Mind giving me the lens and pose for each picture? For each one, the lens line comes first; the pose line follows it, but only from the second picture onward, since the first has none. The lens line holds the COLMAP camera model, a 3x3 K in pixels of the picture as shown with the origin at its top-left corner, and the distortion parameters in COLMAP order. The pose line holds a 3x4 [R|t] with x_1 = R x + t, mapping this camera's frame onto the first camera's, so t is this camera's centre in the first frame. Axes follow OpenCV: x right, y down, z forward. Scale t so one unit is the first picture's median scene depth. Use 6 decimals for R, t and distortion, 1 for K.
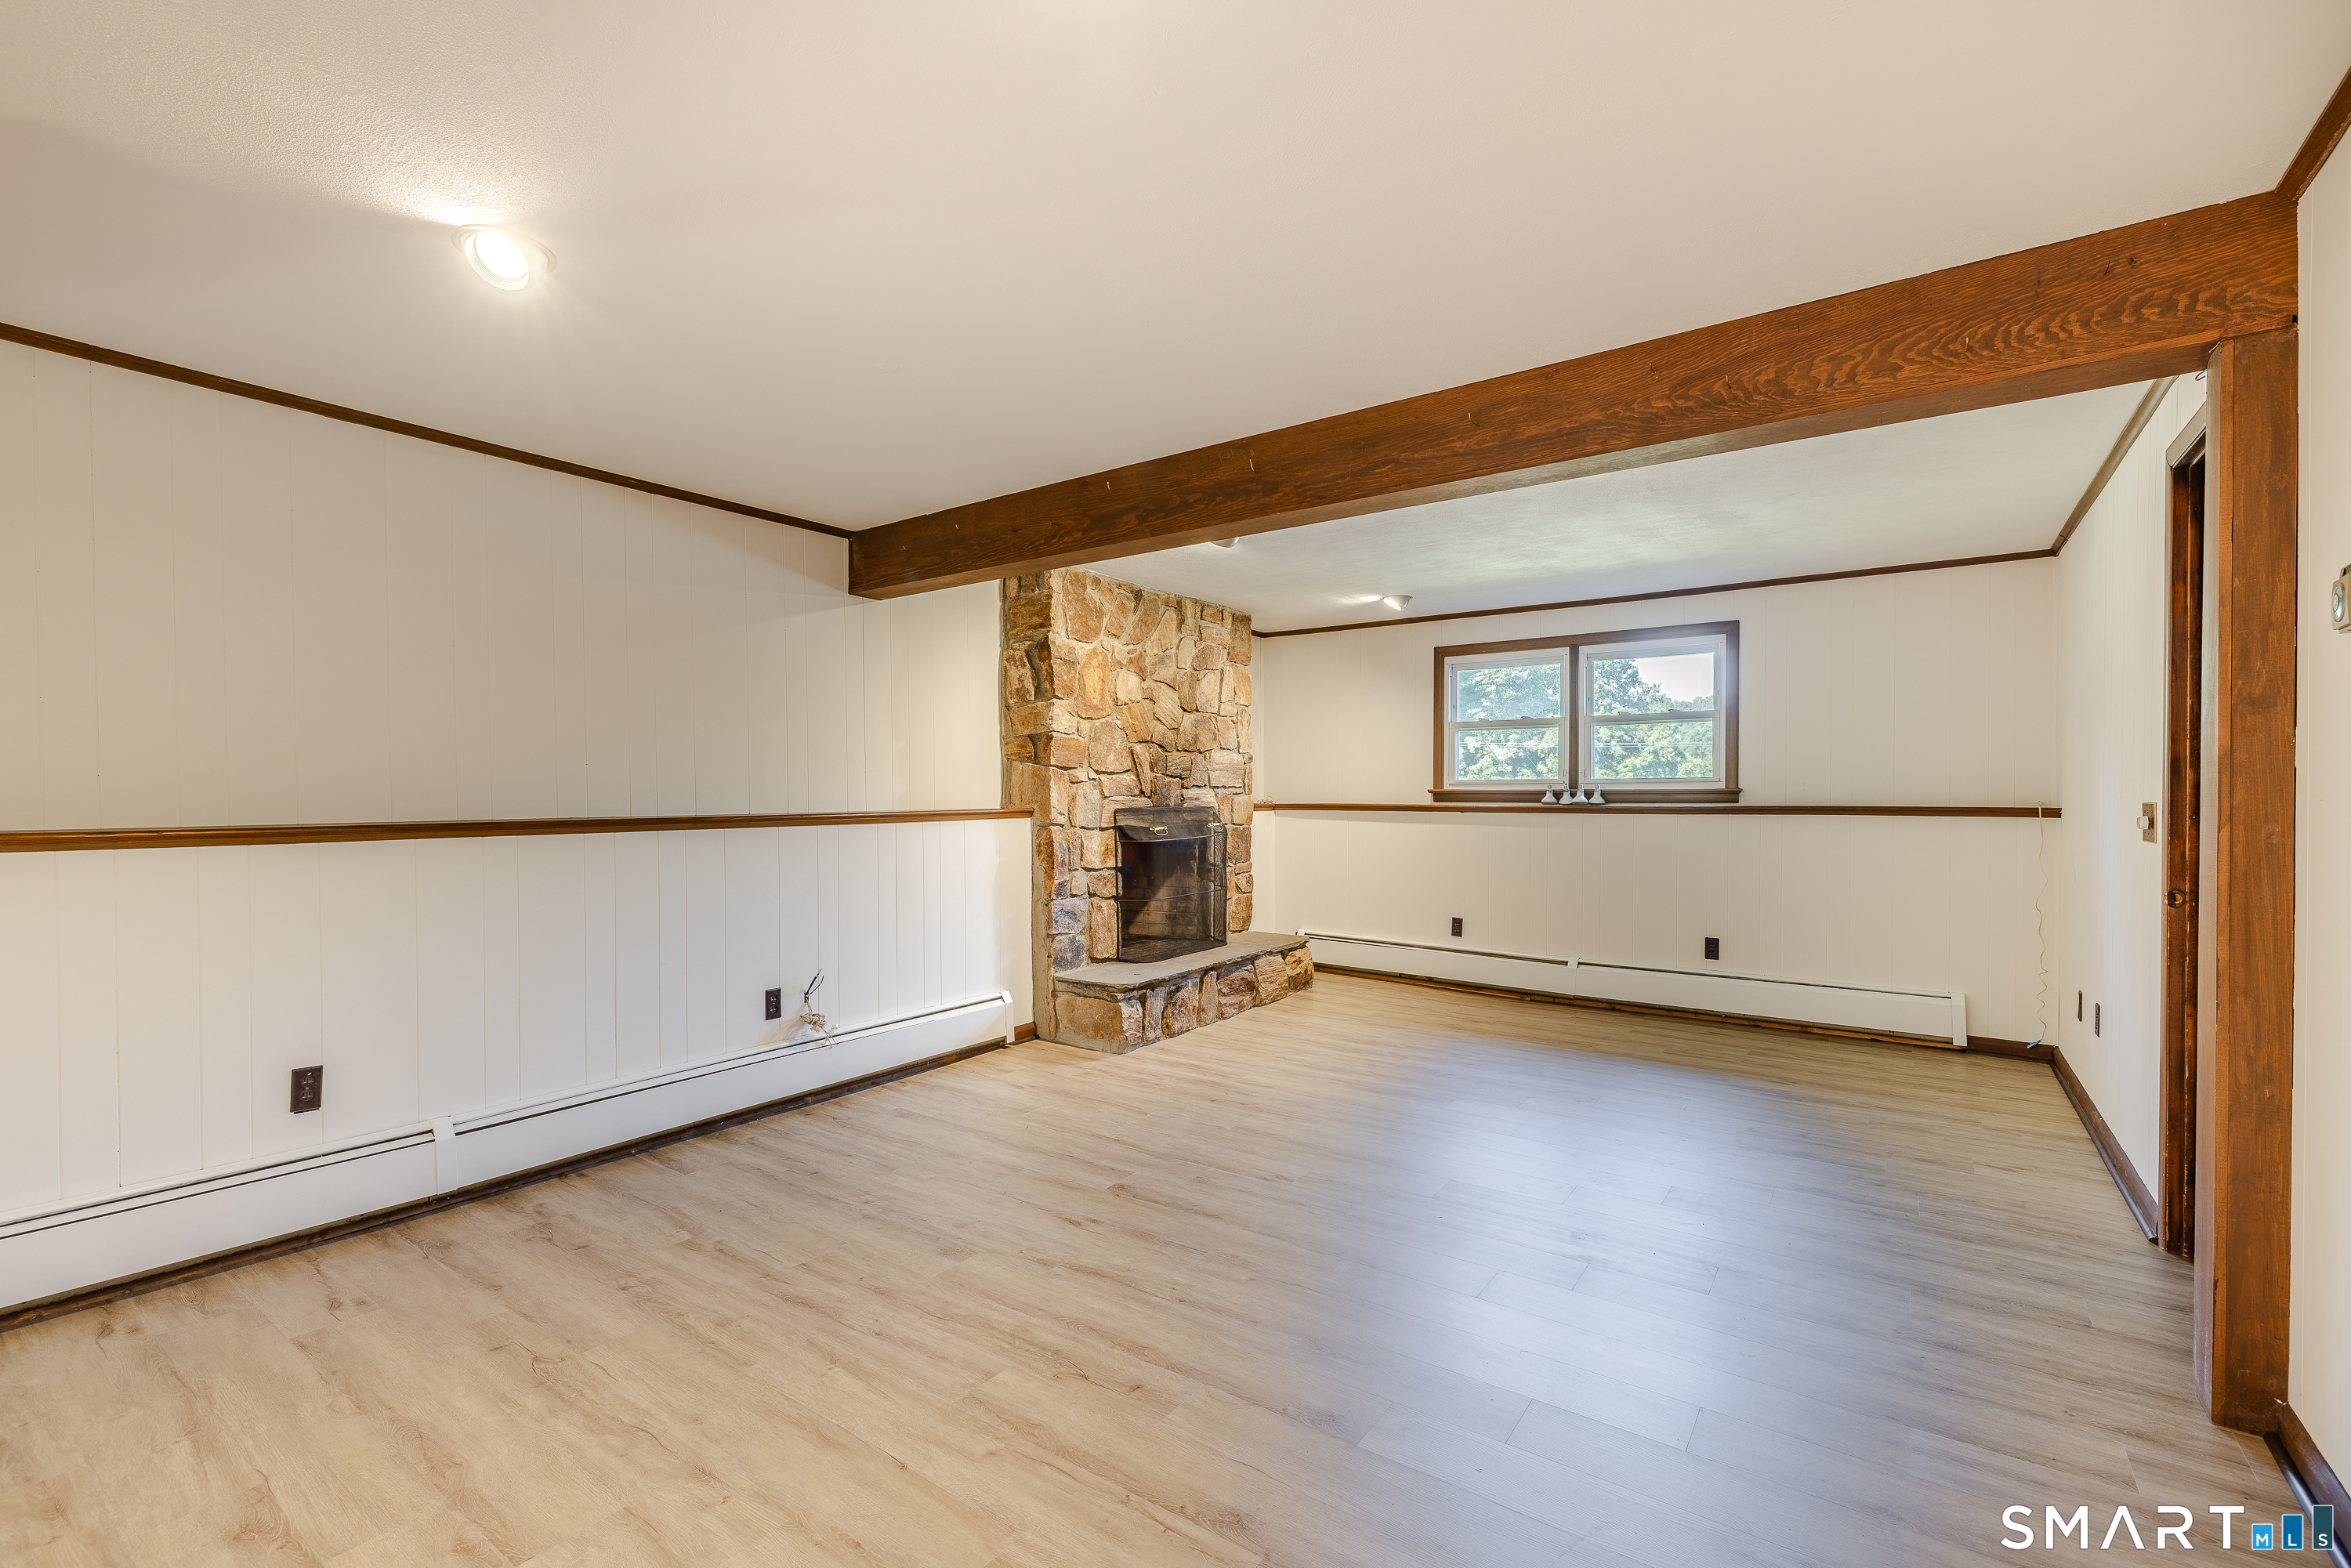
lens RADIAL K [[1009.5, 0, 1097.8], [0, 1009.5, 794.4], [0, 0, 1]] dist [0.000015, 0.000010]
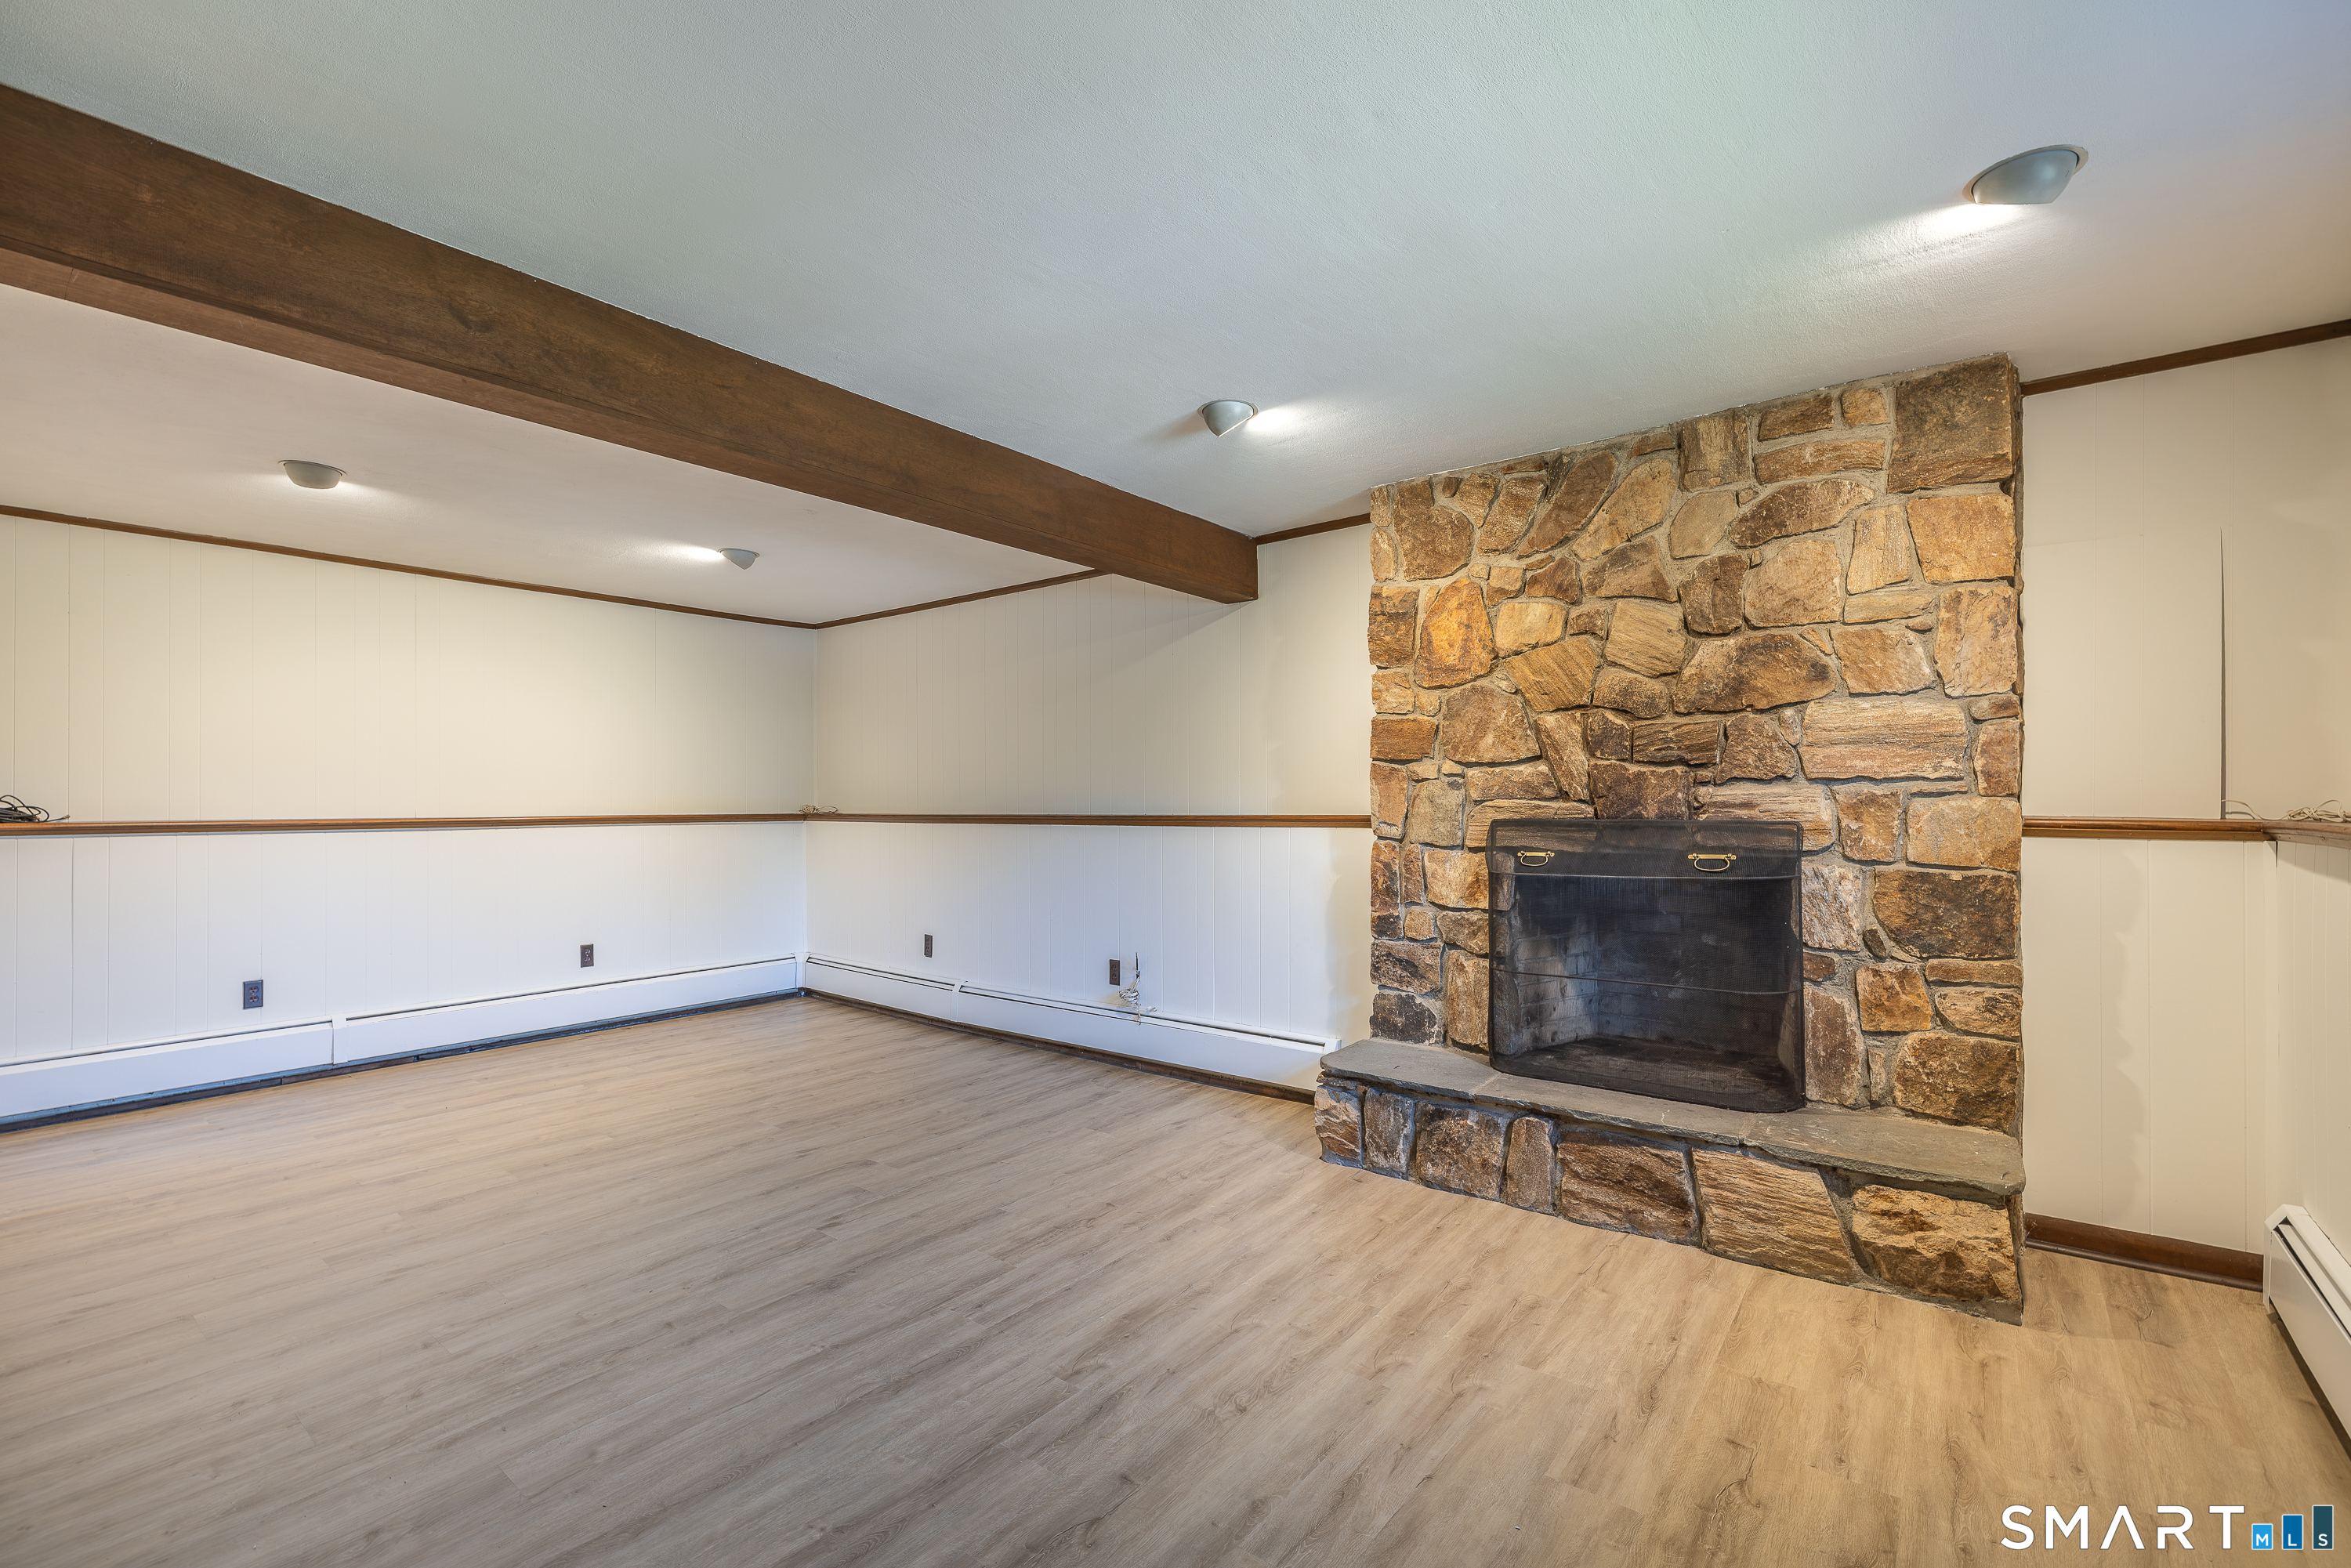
lens RADIAL K [[1021.5, 0, 1175.5], [0, 1021.5, 784.0], [0, 0, 1]] dist [0.000993, -0.000042]
pose [[-0.002275, -0.014895, -0.999886, 0.673767], [0.003131, 0.999884, -0.014902, 0.000862], [0.999993, -0.003164, -0.002228, 0.804145]]
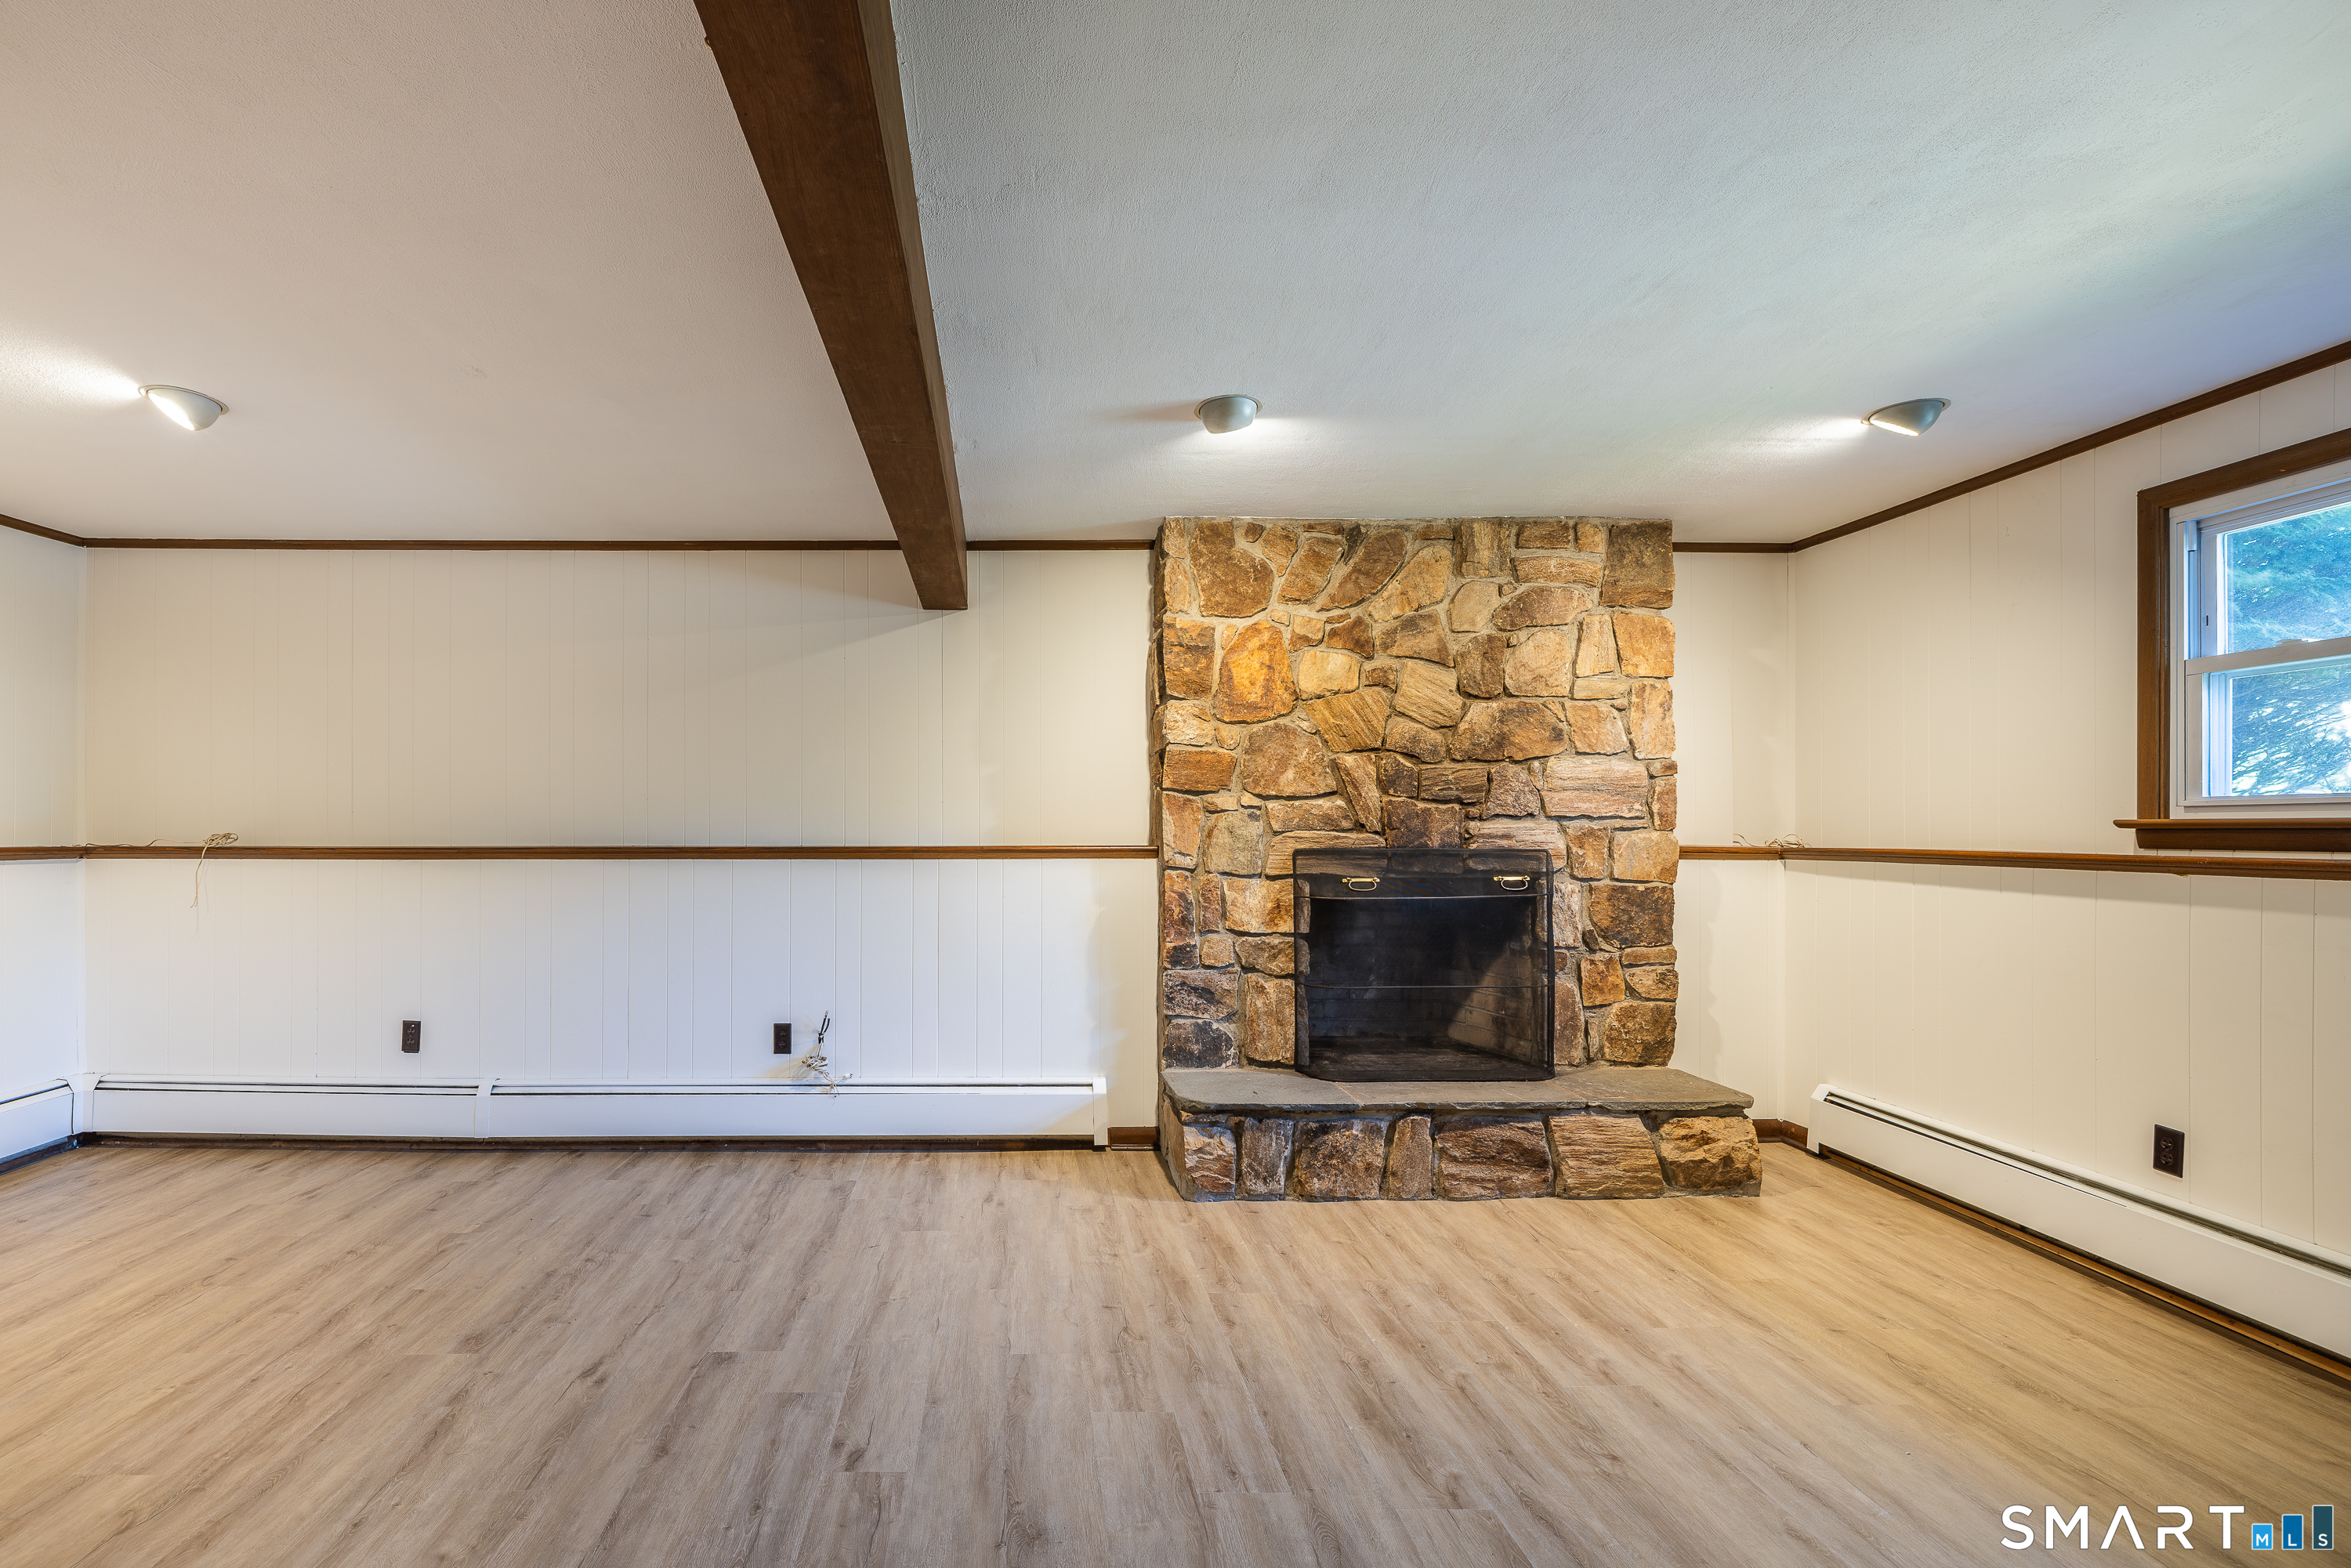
lens RADIAL K [[993.1, 0, 1027.7], [0, 993.1, 815.9], [0, 0, 1]] dist [0.000637, -0.000166]
pose [[0.623797, -0.008384, -0.781542, 0.439450], [-0.004209, 0.999892, -0.014085, 0.002009], [0.781575, 0.012076, 0.623694, 0.432855]]
